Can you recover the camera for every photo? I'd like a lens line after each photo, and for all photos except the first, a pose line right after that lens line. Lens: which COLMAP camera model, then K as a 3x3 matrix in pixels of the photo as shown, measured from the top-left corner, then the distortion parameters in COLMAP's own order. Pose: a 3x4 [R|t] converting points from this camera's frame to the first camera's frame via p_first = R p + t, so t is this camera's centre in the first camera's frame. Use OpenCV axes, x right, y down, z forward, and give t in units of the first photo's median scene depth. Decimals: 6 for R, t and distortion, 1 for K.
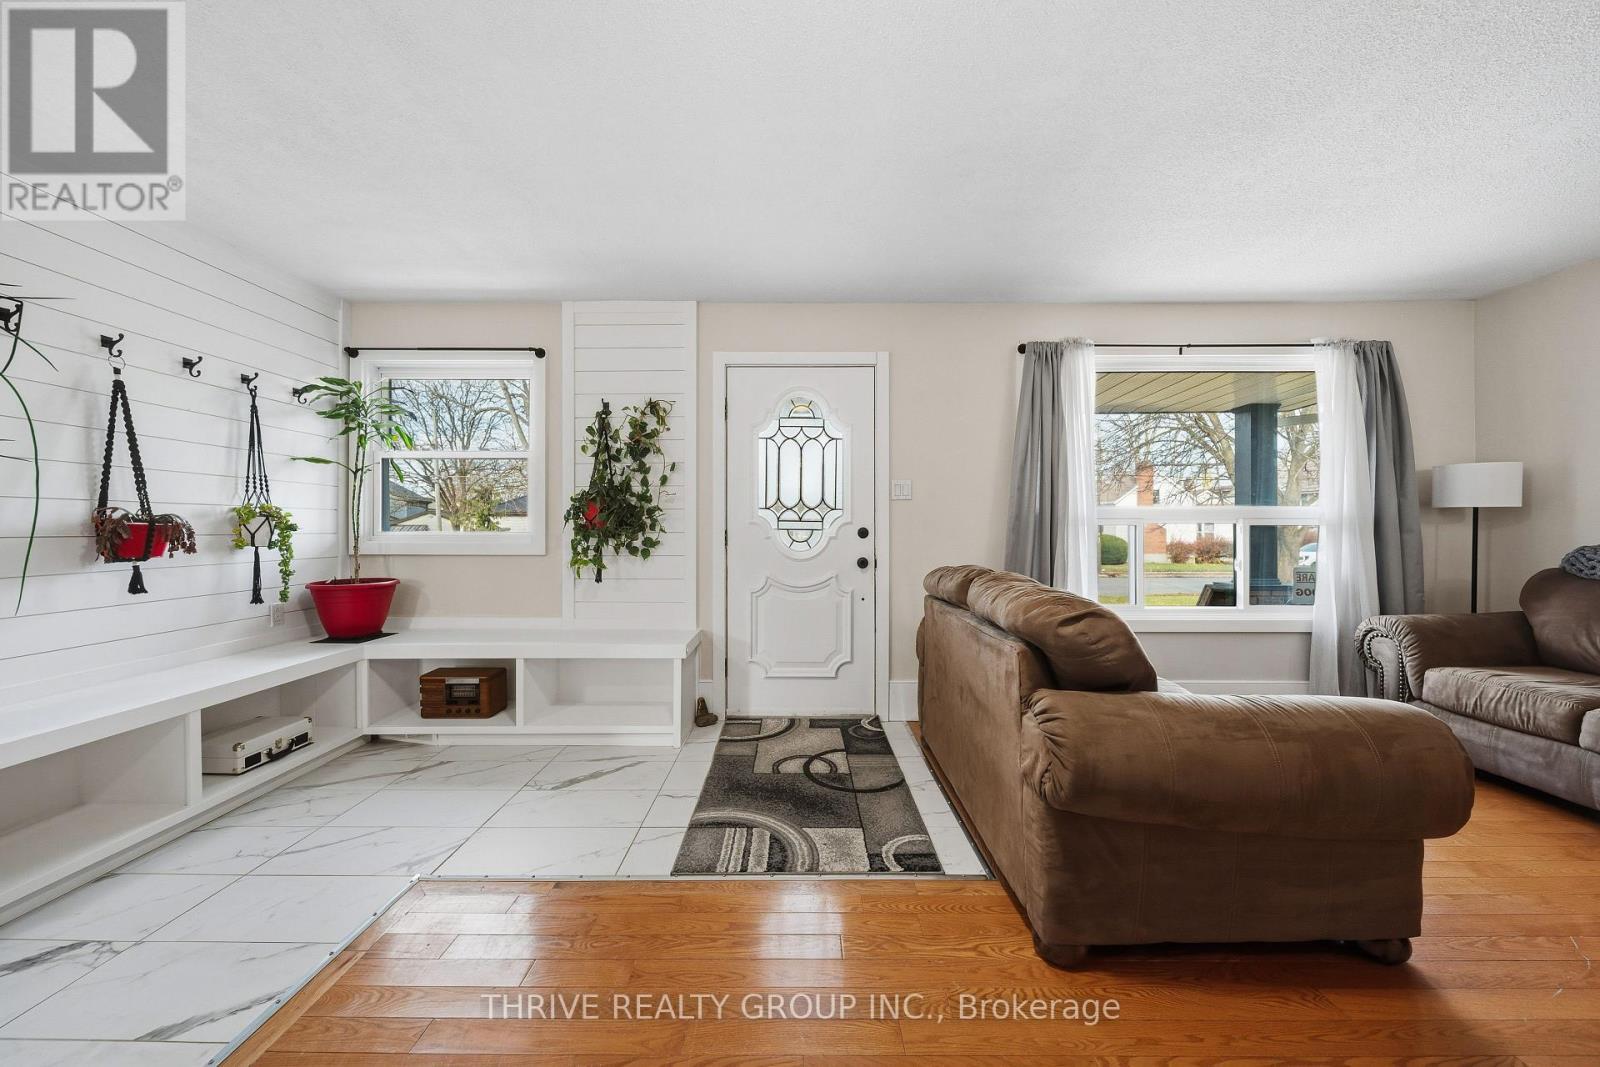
lens RADIAL K [[568.0, 0, 800.0], [0, 568.0, 533.5], [0, 0, 1]] dist [-0.001915, -0.000126]
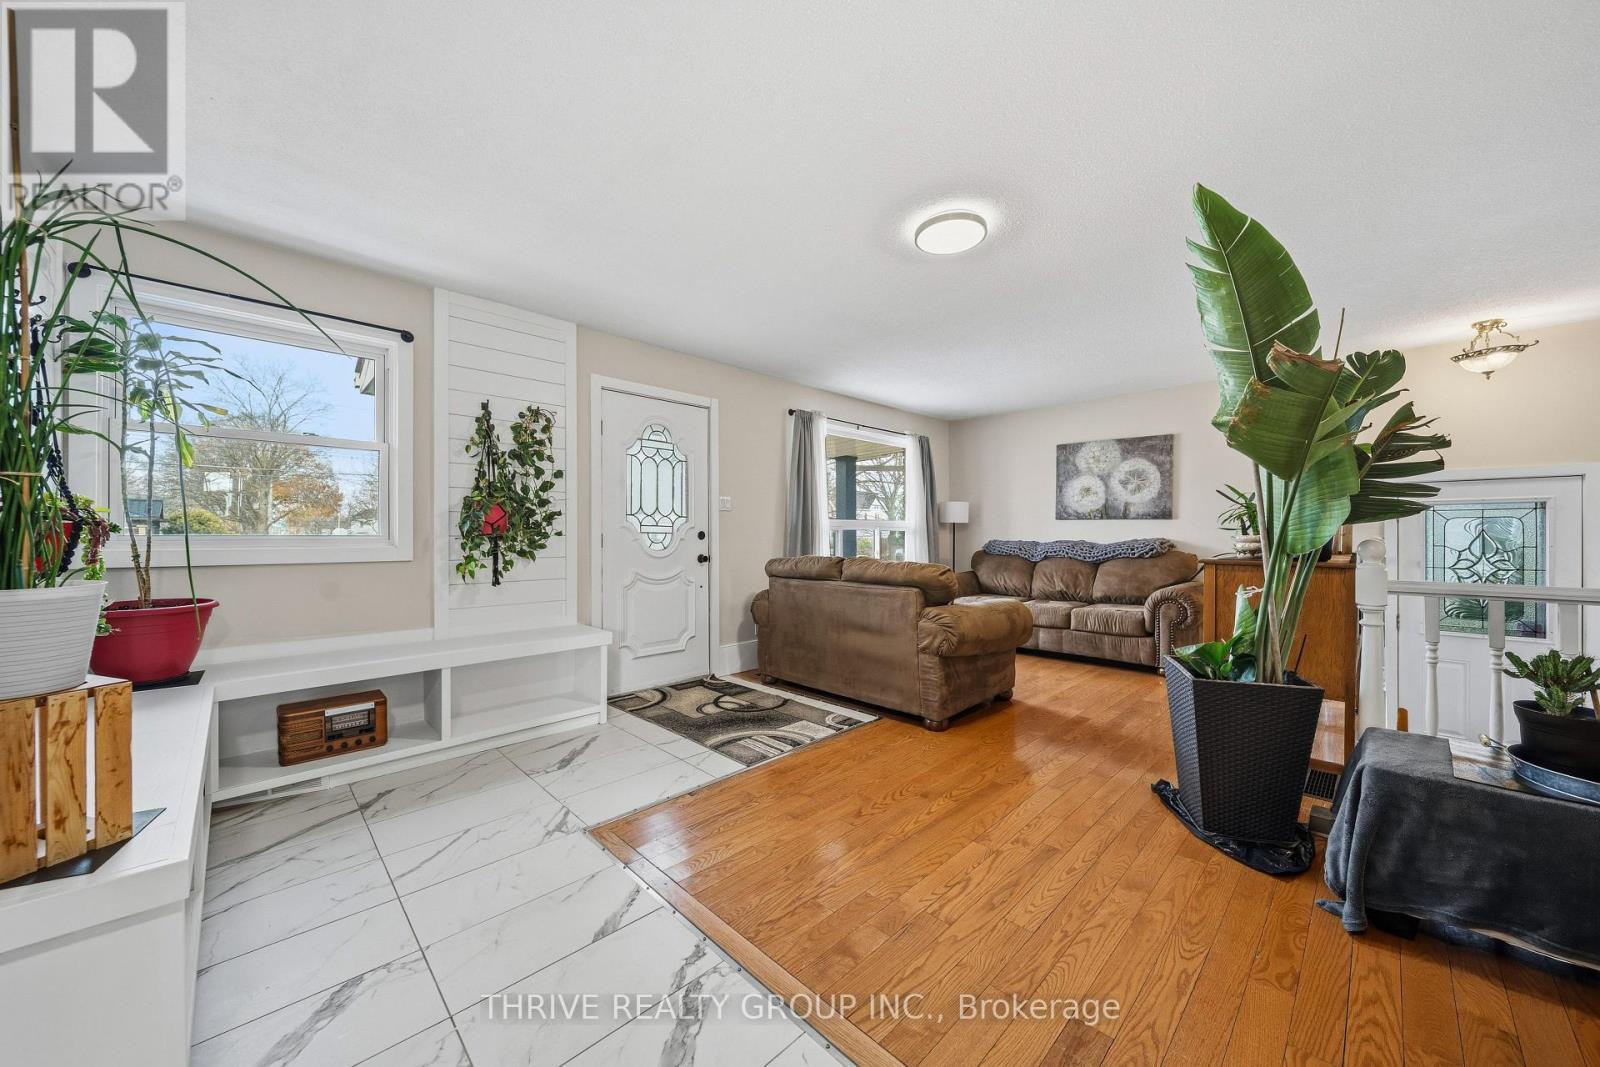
lens RADIAL K [[568.0, 0, 800.0], [0, 568.0, 533.5], [0, 0, 1]] dist [-0.001915, -0.000126]
pose [[0.708183, 0.001175, 0.706028, -0.719035], [0.004228, 0.999974, -0.005905, 0.003351], [-0.706016, 0.007167, 0.708159, -0.087134]]
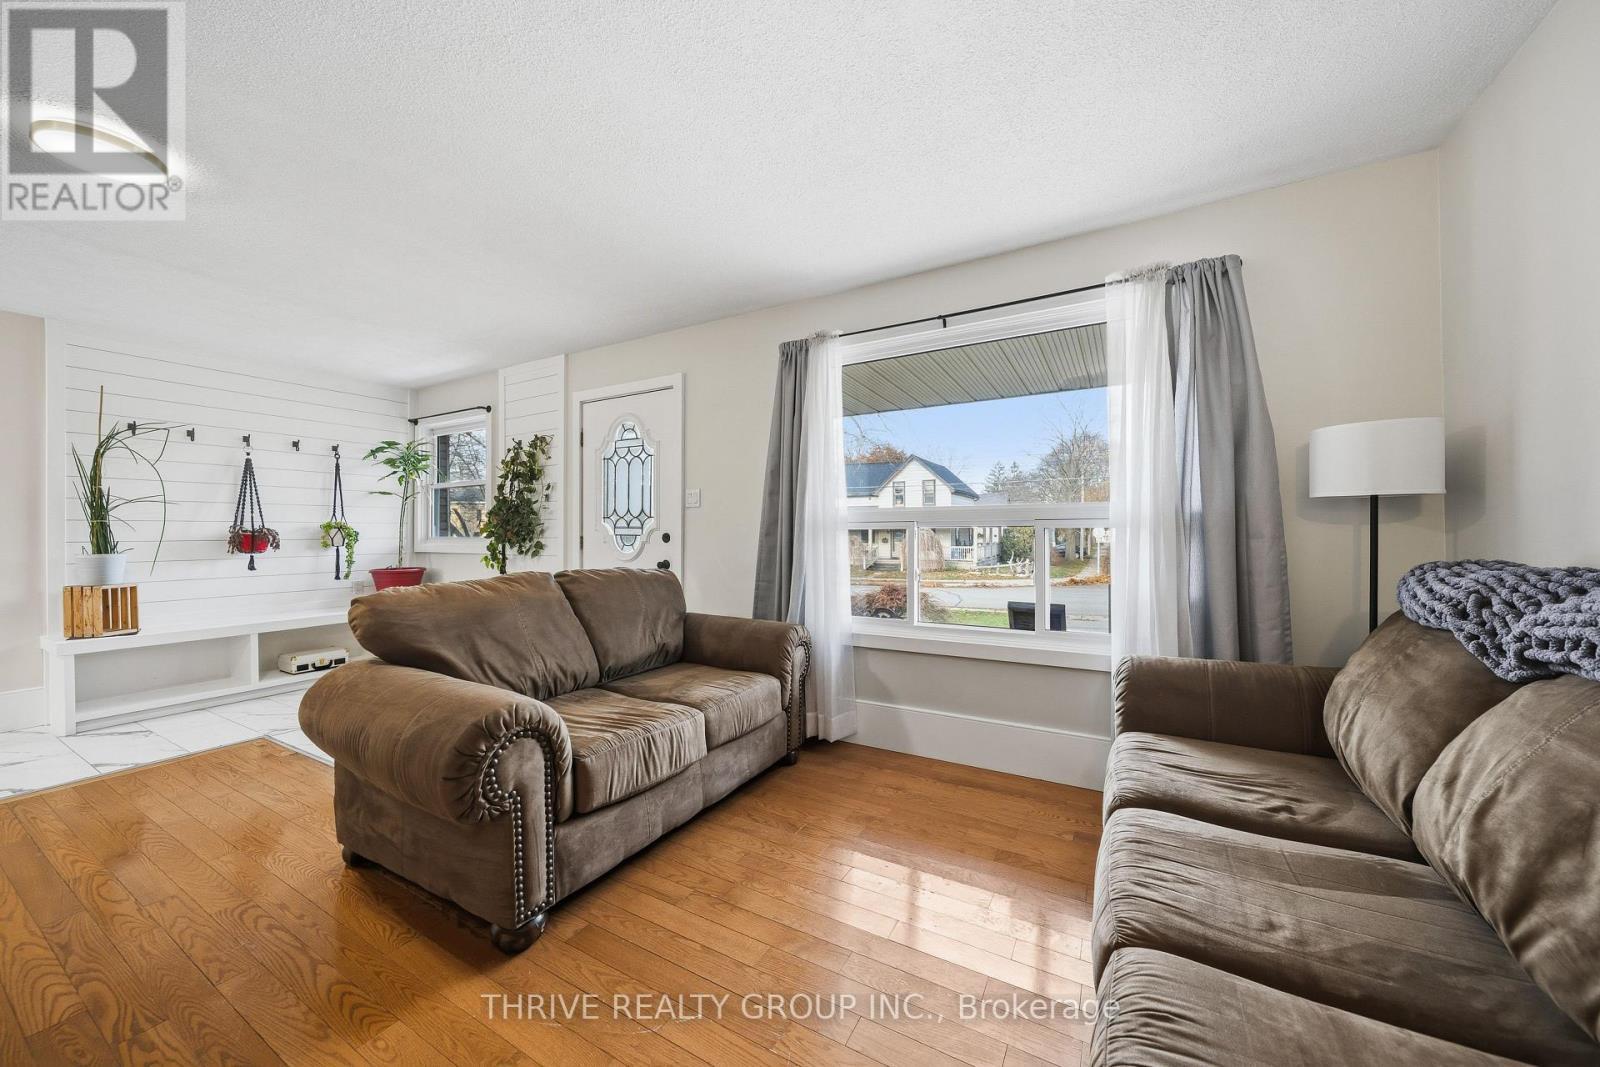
lens RADIAL K [[577.6, 0, 800.0], [0, 577.6, 533.5], [0, 0, 1]] dist [0.000620, 0.000094]
pose [[0.870403, -0.004374, -0.492320, 1.000015], [0.000586, 0.999969, -0.007849, -0.000516], [0.492339, 0.006543, 0.870379, 0.157371]]
